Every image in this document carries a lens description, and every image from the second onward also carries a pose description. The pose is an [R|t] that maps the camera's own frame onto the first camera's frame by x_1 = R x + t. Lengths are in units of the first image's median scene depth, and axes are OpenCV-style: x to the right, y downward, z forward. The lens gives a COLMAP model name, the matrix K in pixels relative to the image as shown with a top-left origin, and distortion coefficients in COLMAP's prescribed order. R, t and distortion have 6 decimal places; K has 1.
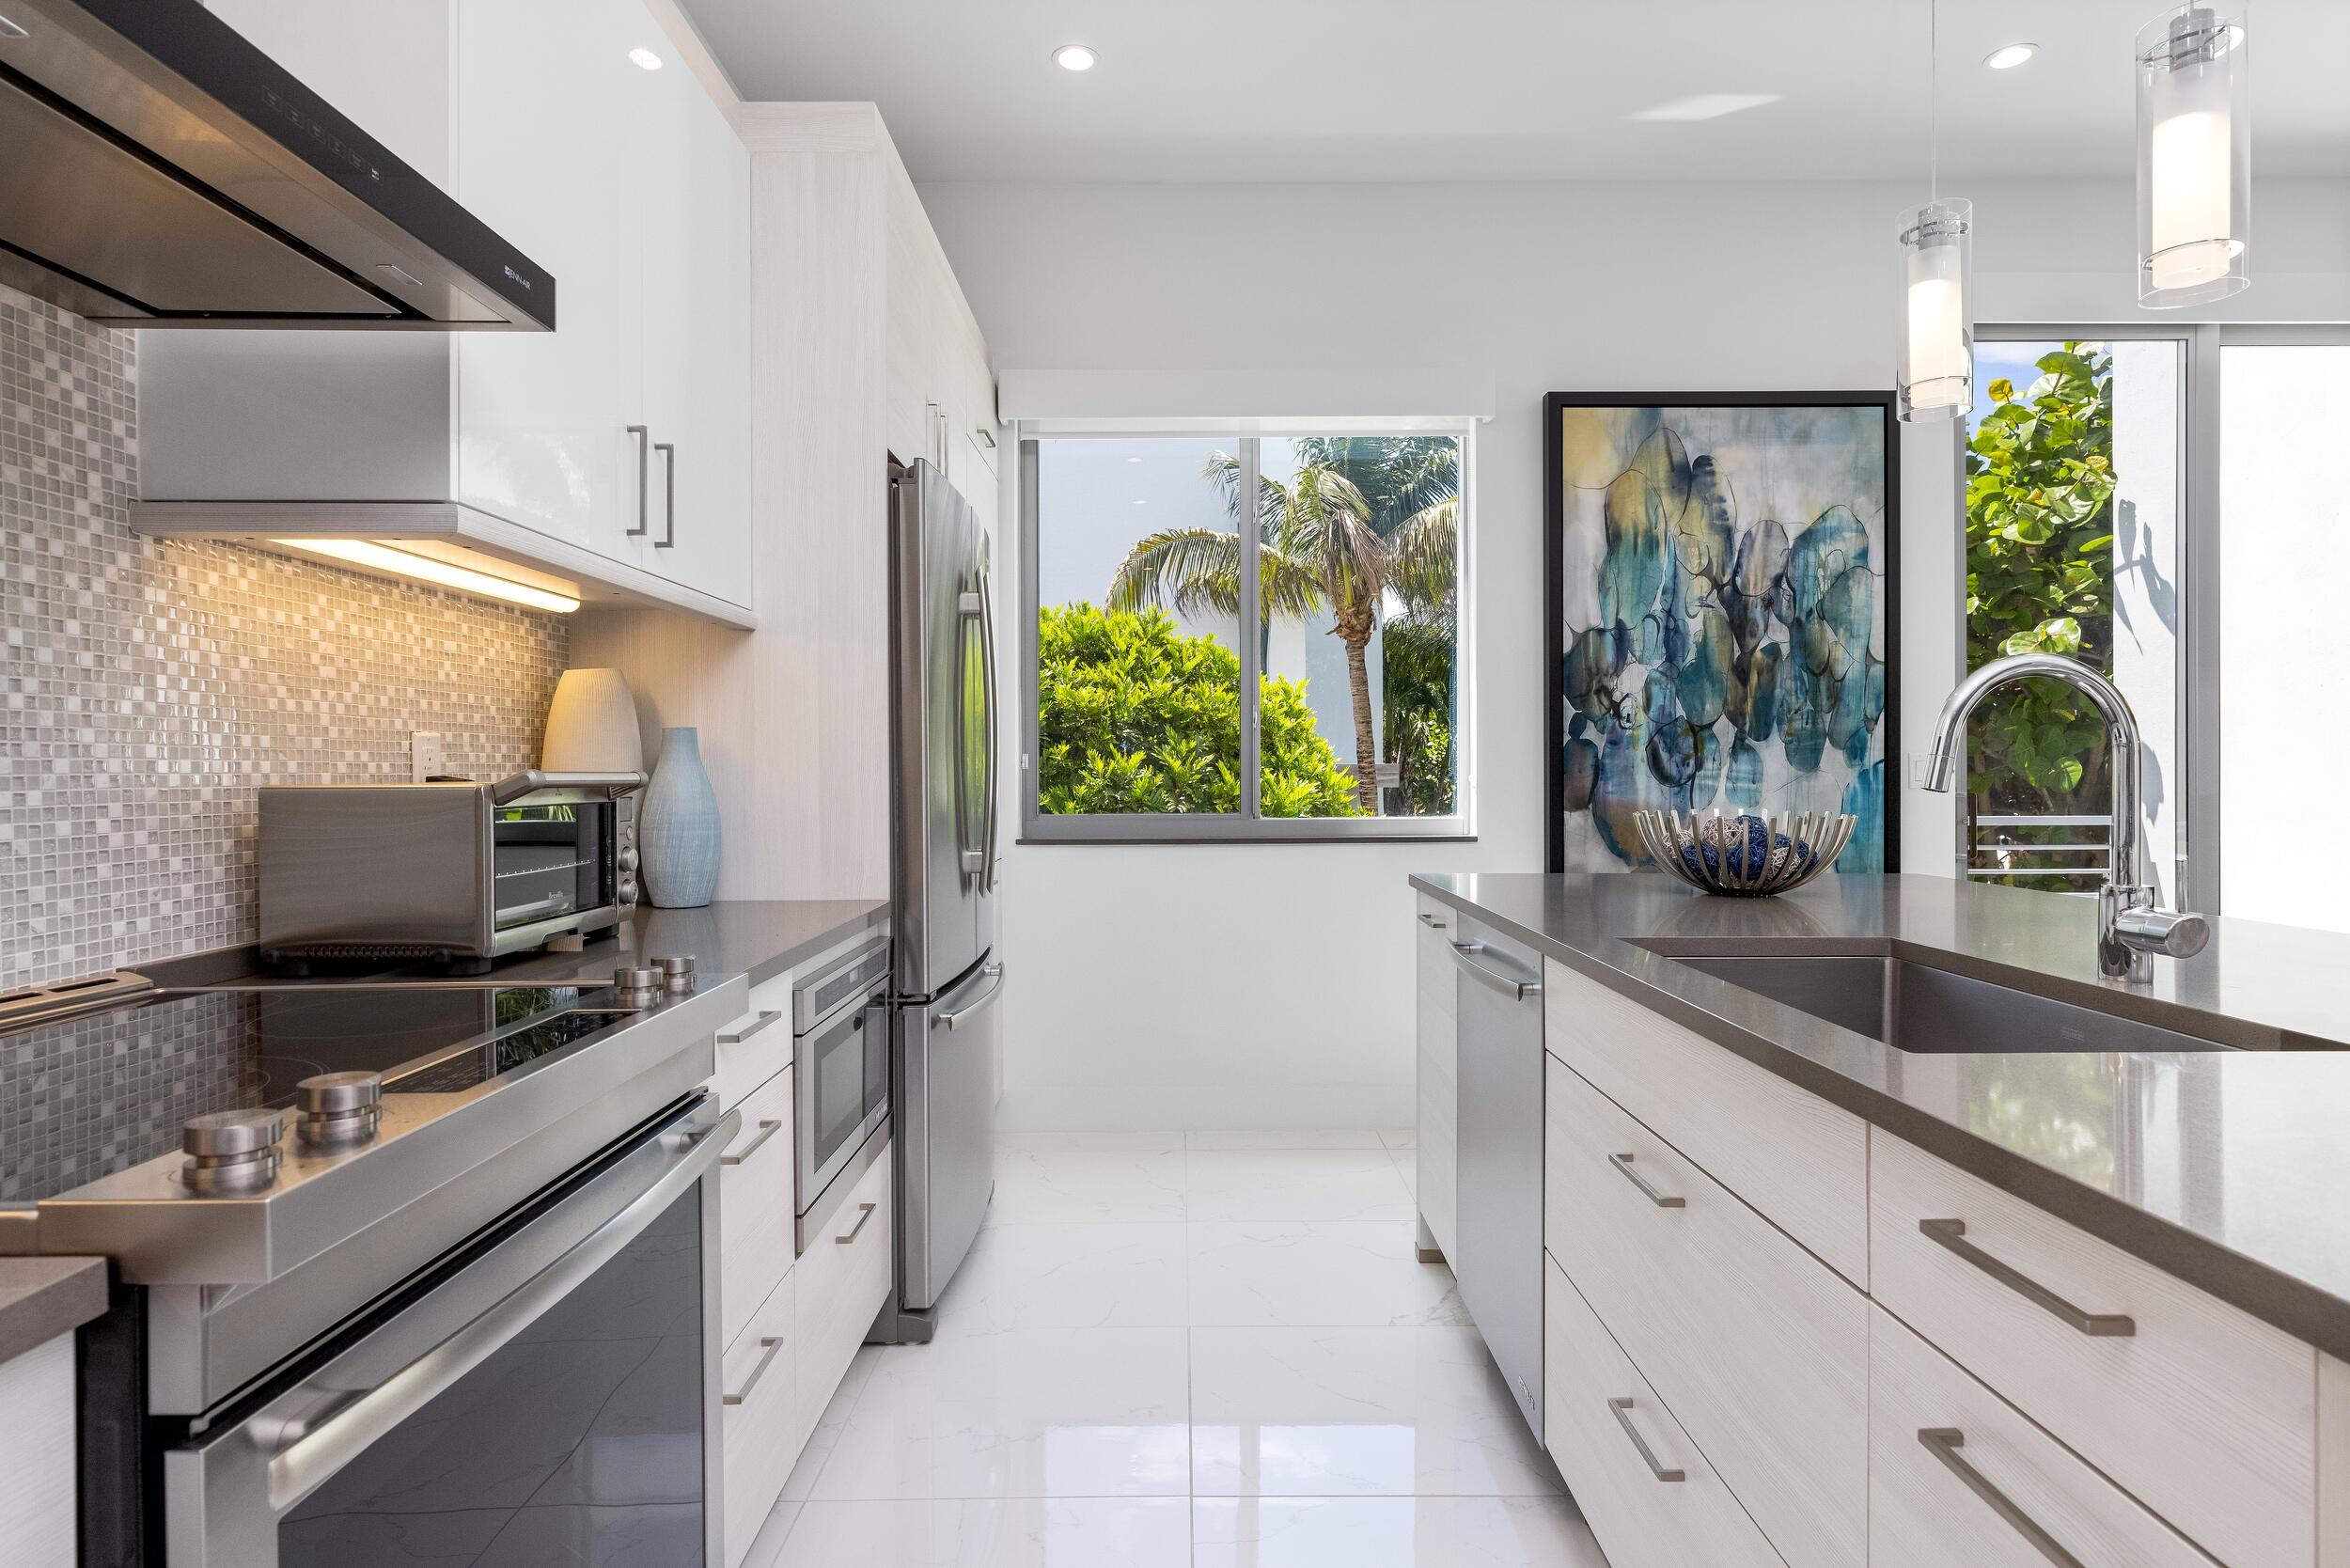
lens RADIAL K [[1250.0, 0, 1180.8], [0, 1250.0, 791.5], [0, 0, 1]] dist [-0.005618, -0.000863]
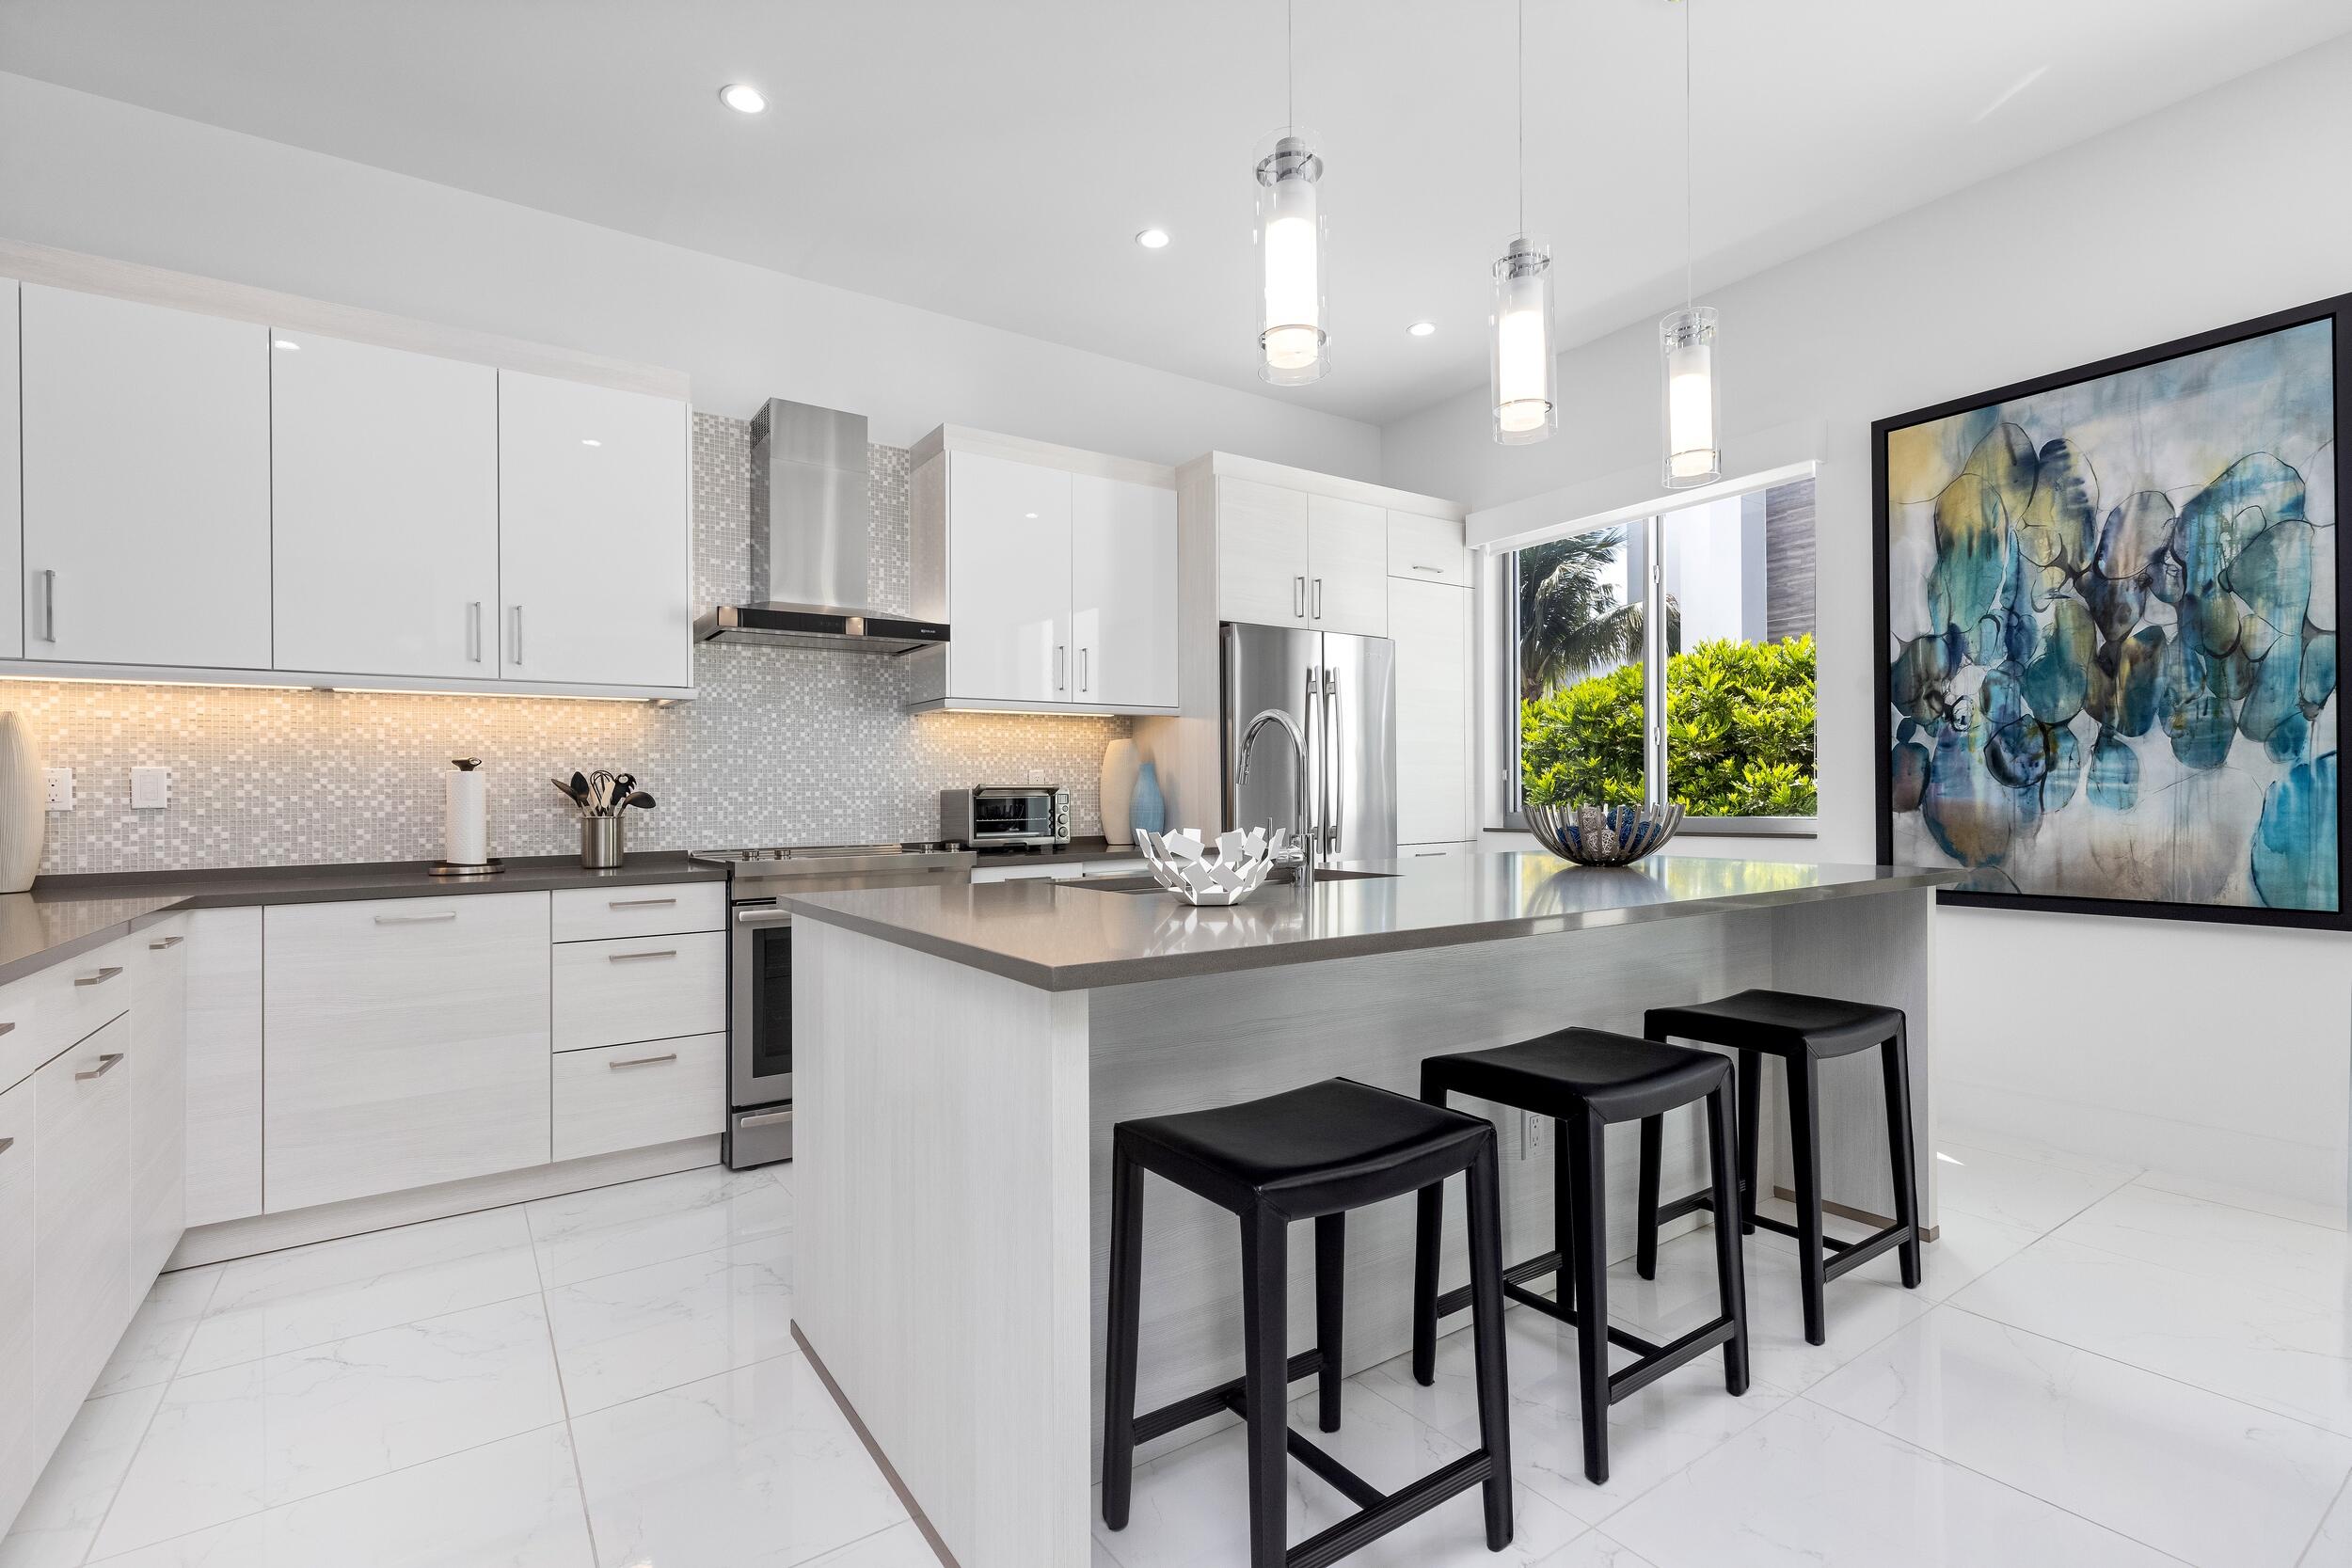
lens RADIAL K [[1065.5, 0, 1179.7], [0, 1065.5, 795.6], [0, 0, 1]] dist [0.001862, 0.000572]
pose [[0.568197, -0.003724, -0.822884, 0.708153], [-0.003702, 0.999968, -0.007081, 0.010695], [0.822884, 0.007070, 0.568165, -0.011003]]
